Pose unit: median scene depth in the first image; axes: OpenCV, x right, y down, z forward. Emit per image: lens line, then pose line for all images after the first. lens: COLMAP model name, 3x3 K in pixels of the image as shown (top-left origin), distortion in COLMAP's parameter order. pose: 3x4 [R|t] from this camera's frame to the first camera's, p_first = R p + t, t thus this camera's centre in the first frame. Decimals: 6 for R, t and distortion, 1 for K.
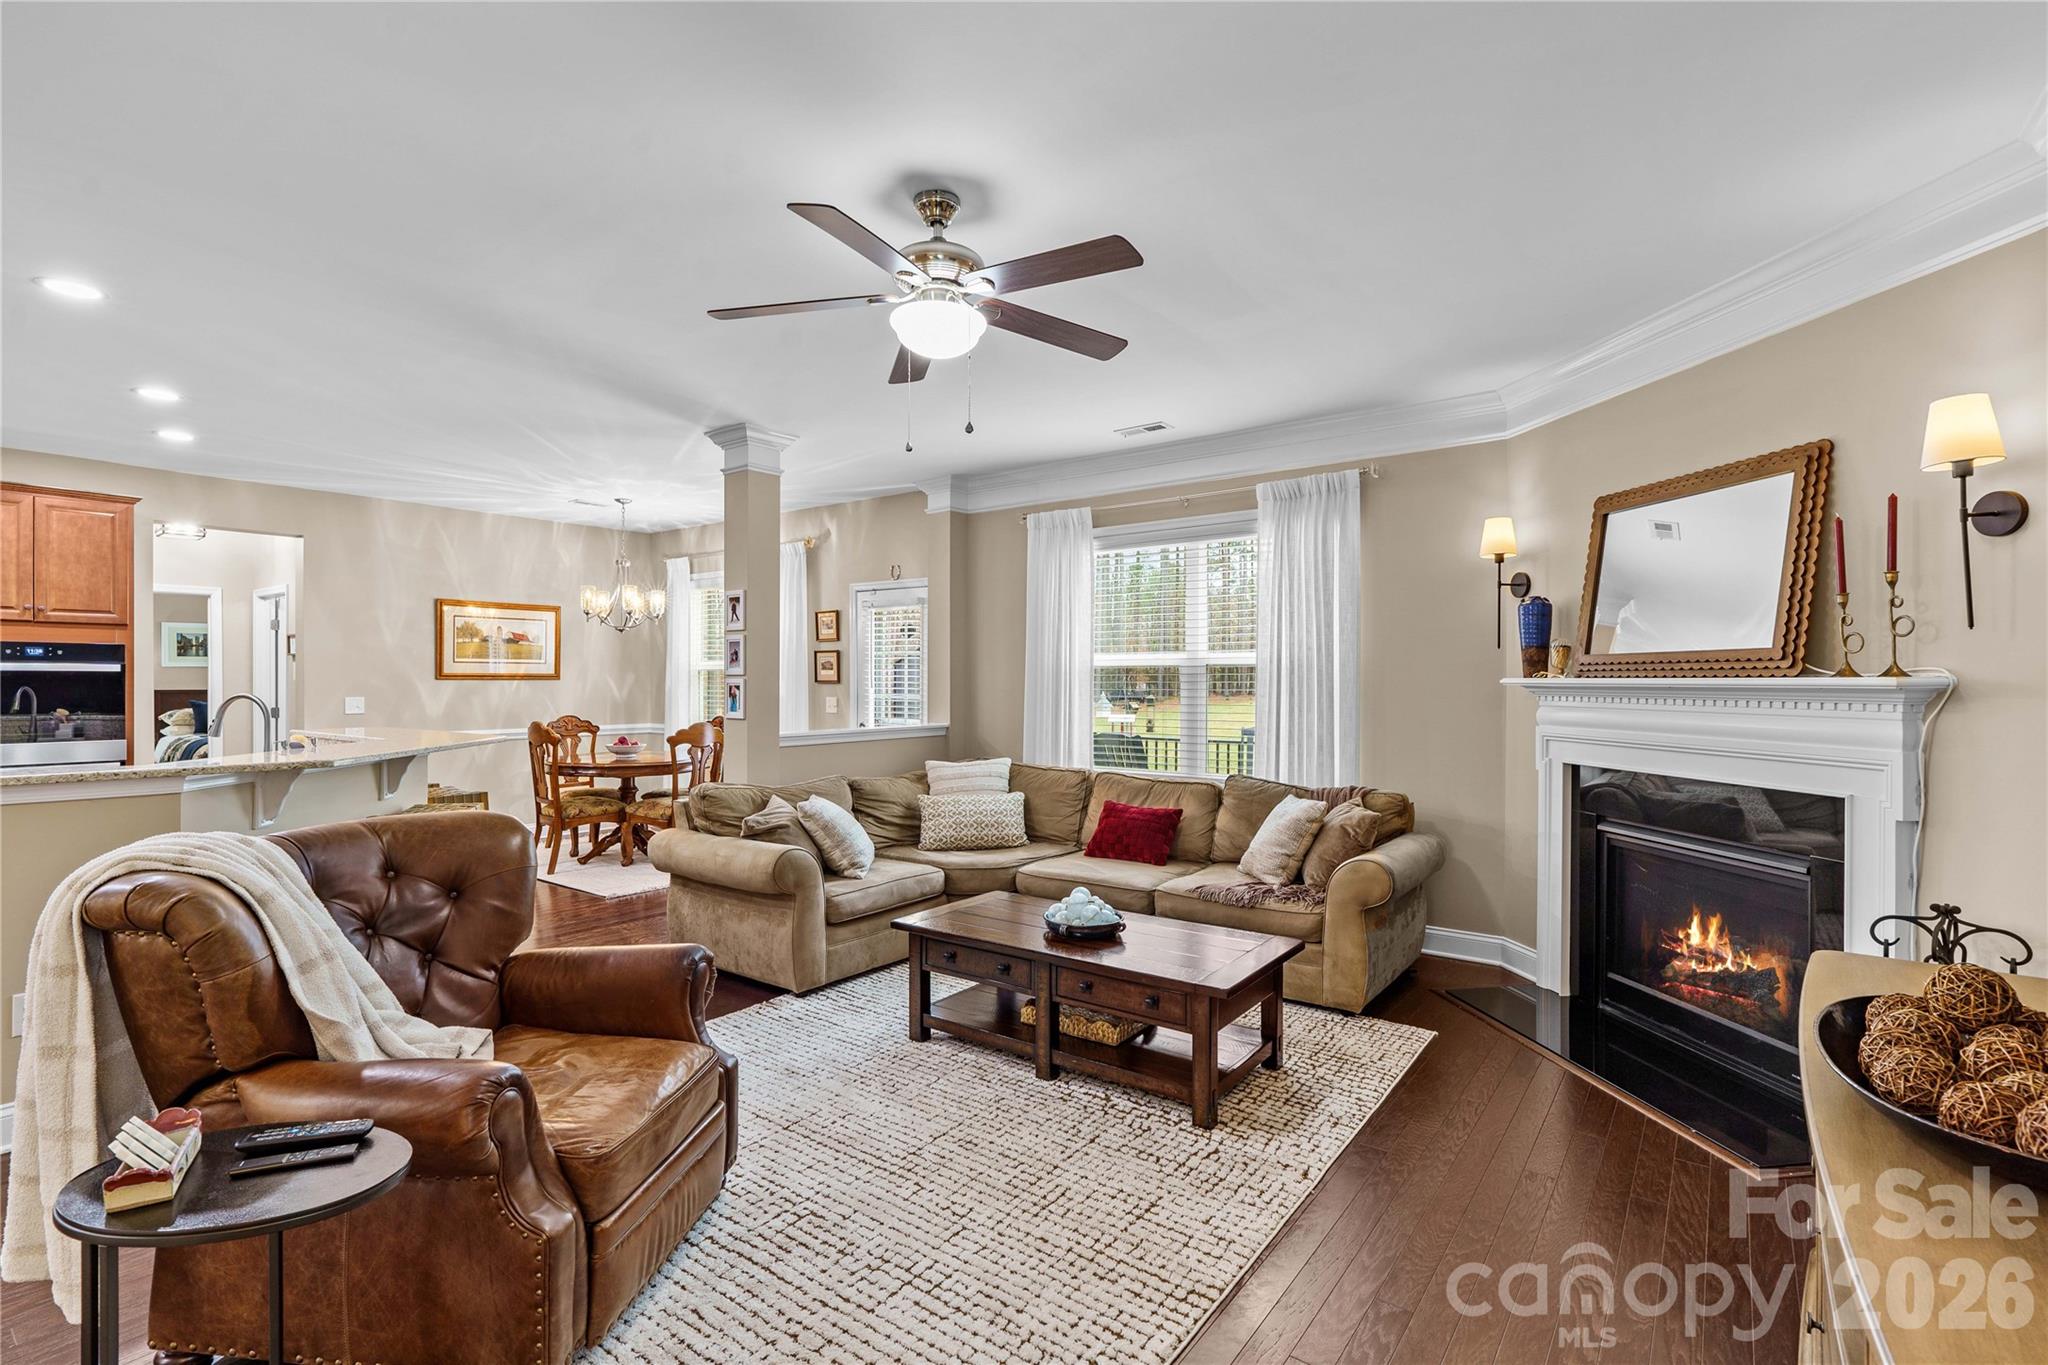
lens RADIAL K [[950.2, 0, 1025.7], [0, 950.2, 678.9], [0, 0, 1]] dist [-0.010705, 0.002183]
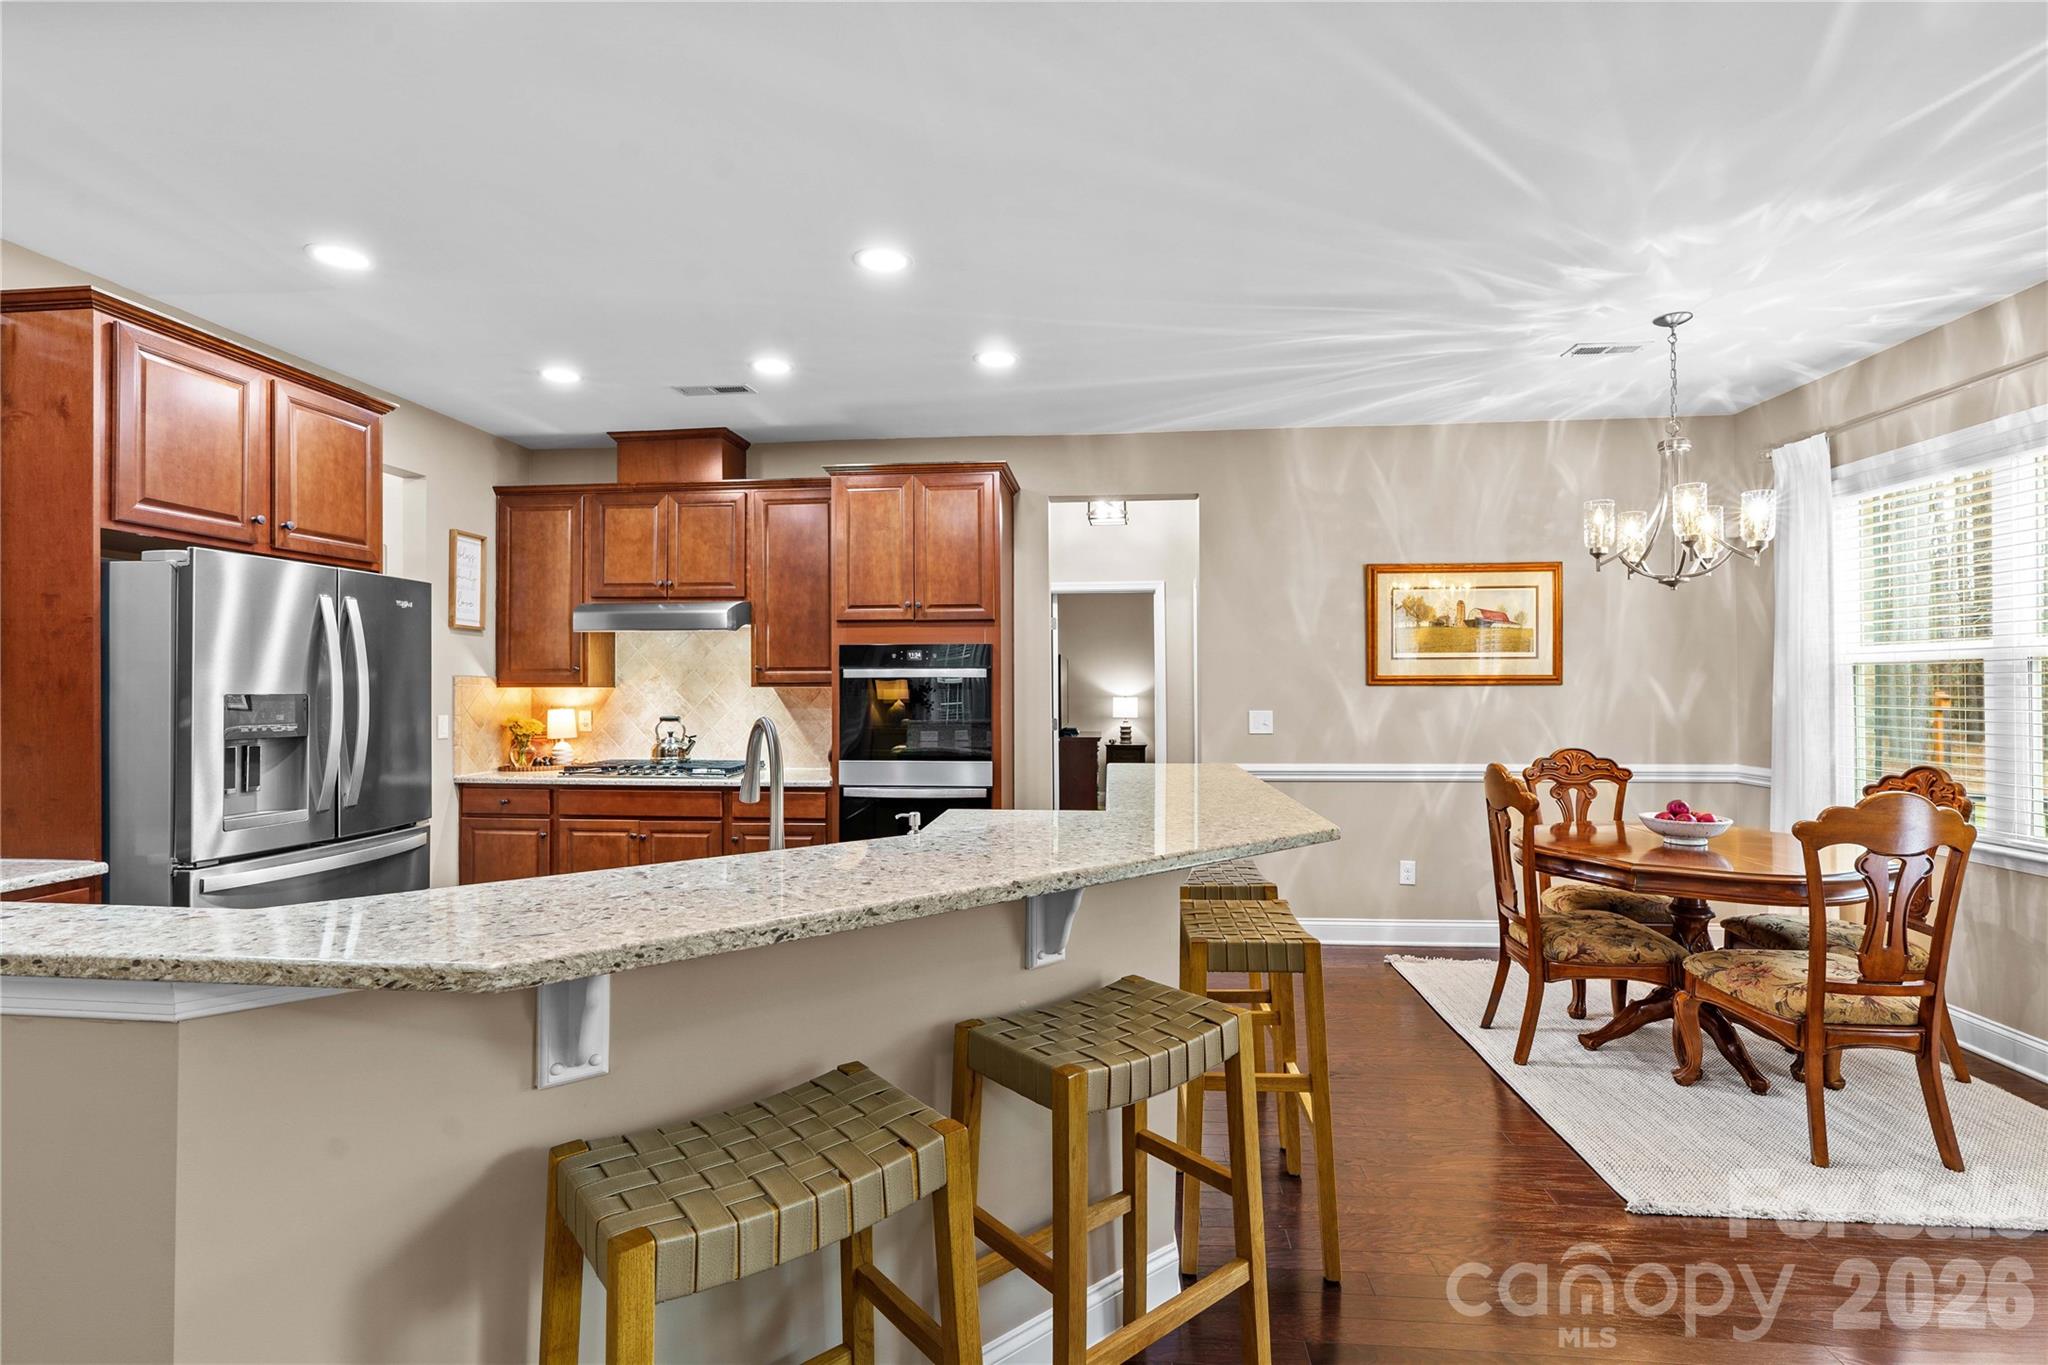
lens RADIAL K [[950.2, 0, 1025.7], [0, 950.2, 678.9], [0, 0, 1]] dist [-0.010705, 0.002183]
pose [[0.526894, -0.009740, -0.849875, -0.230196], [0.005401, 0.999953, -0.008112, 0.000220], [0.849914, -0.000316, 0.526922, 0.563022]]
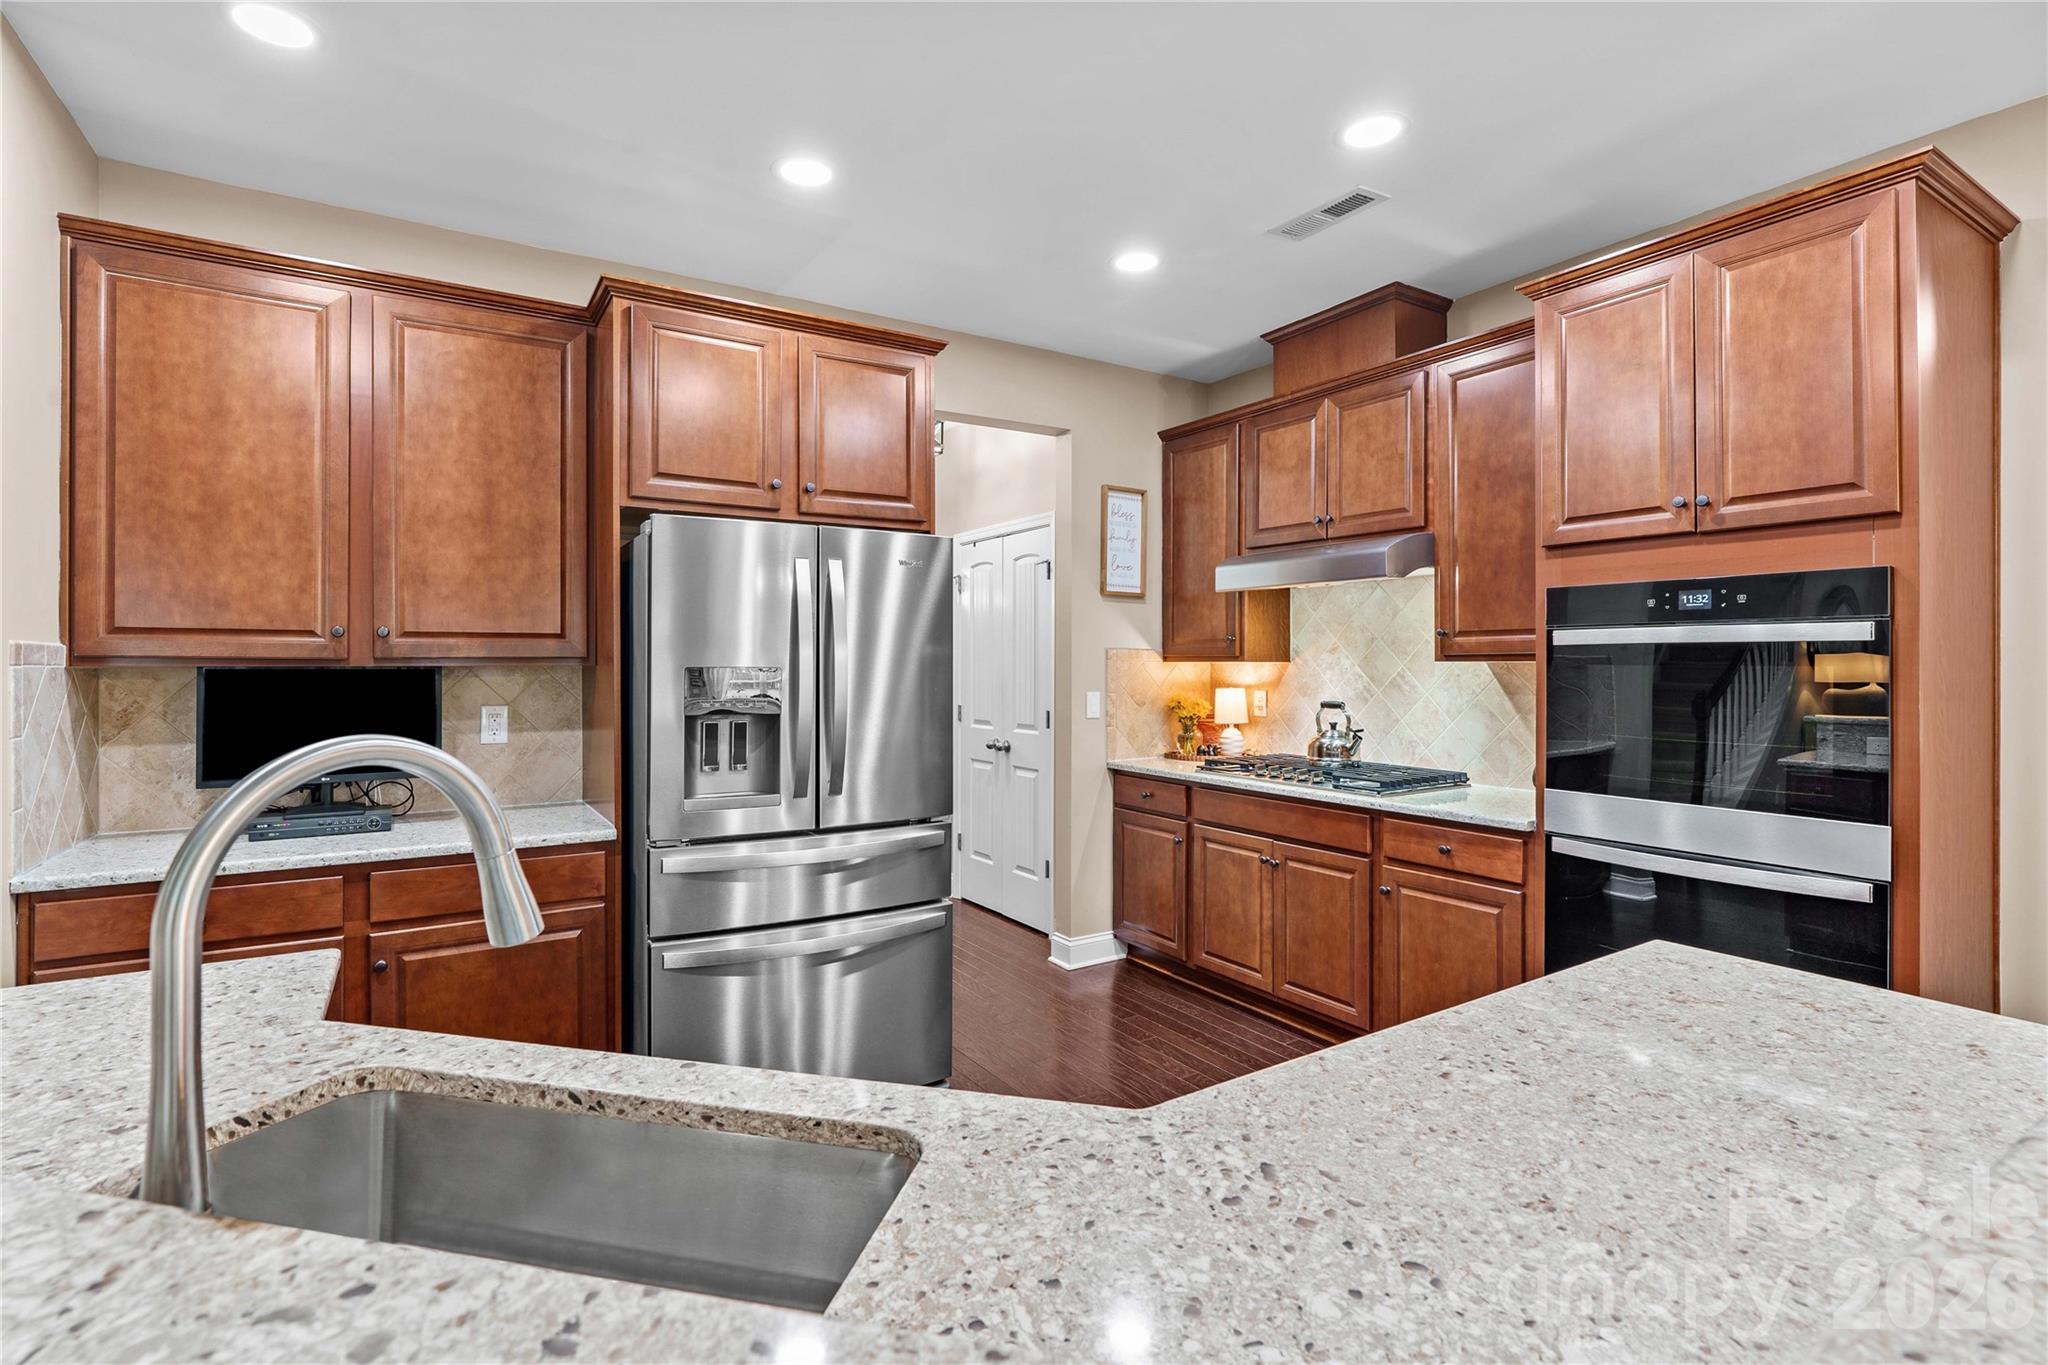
lens RADIAL K [[961.2, 0, 1015.2], [0, 961.2, 662.3], [0, 0, 1]] dist [-0.011372, 0.000674]
pose [[-0.352601, -0.003414, -0.935768, -0.463095], [0.000452, 0.999993, -0.003818, 0.001812], [0.935774, -0.001769, -0.352597, 0.771208]]
